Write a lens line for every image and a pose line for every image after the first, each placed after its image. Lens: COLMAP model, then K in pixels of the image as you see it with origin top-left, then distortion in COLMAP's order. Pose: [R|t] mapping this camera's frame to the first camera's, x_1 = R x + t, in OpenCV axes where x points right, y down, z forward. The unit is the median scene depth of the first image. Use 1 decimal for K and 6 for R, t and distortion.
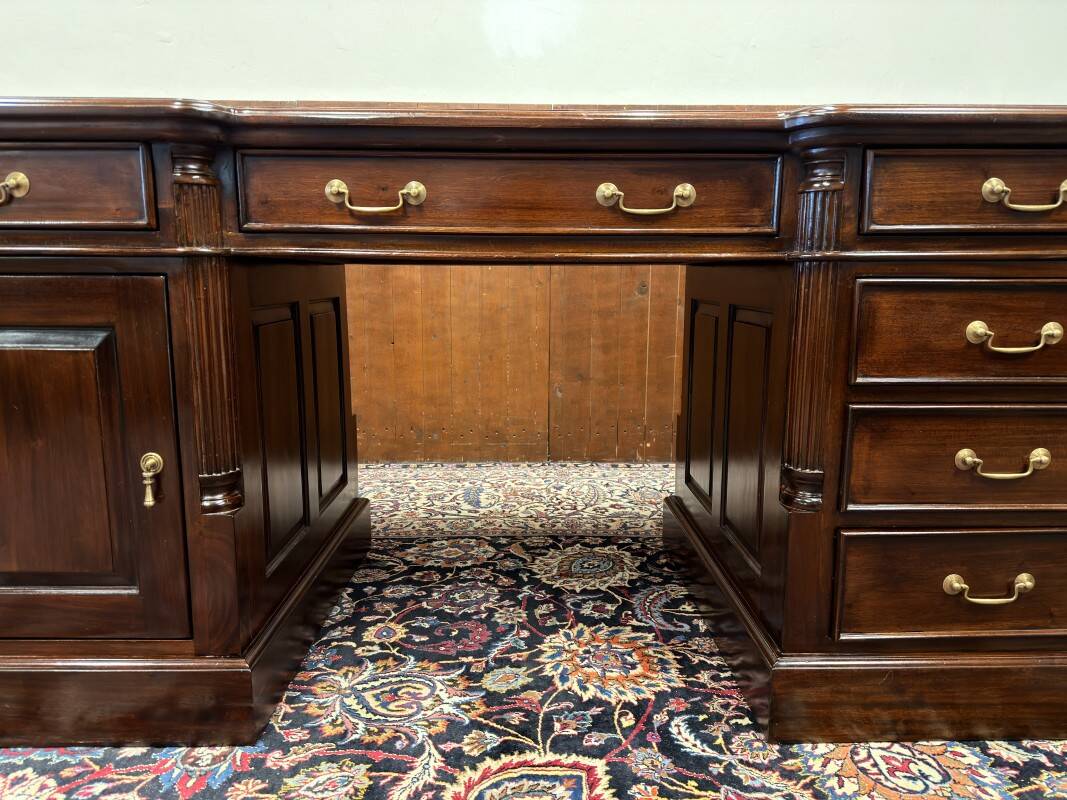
lens RADIAL K [[746.5, 0, 536.7], [0, 746.5, 401.7], [0, 0, 1]] dist [-0.002969, -0.004419]
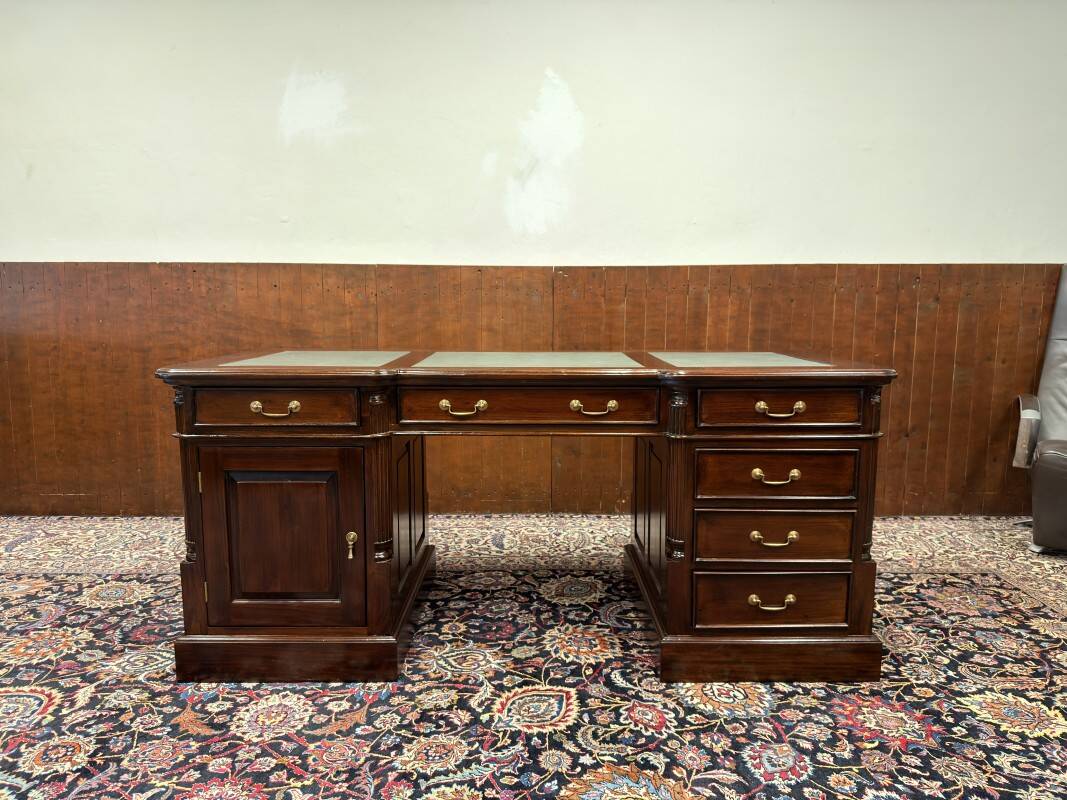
lens RADIAL K [[750.1, 0, 536.0], [0, 750.1, 400.0], [0, 0, 1]] dist [0.029248, -0.038028]
pose [[0.999932, 0.000425, -0.011643, 0.006608], [-0.000792, 0.999504, -0.031471, -0.153144], [0.011624, 0.031478, 0.999437, -0.707326]]
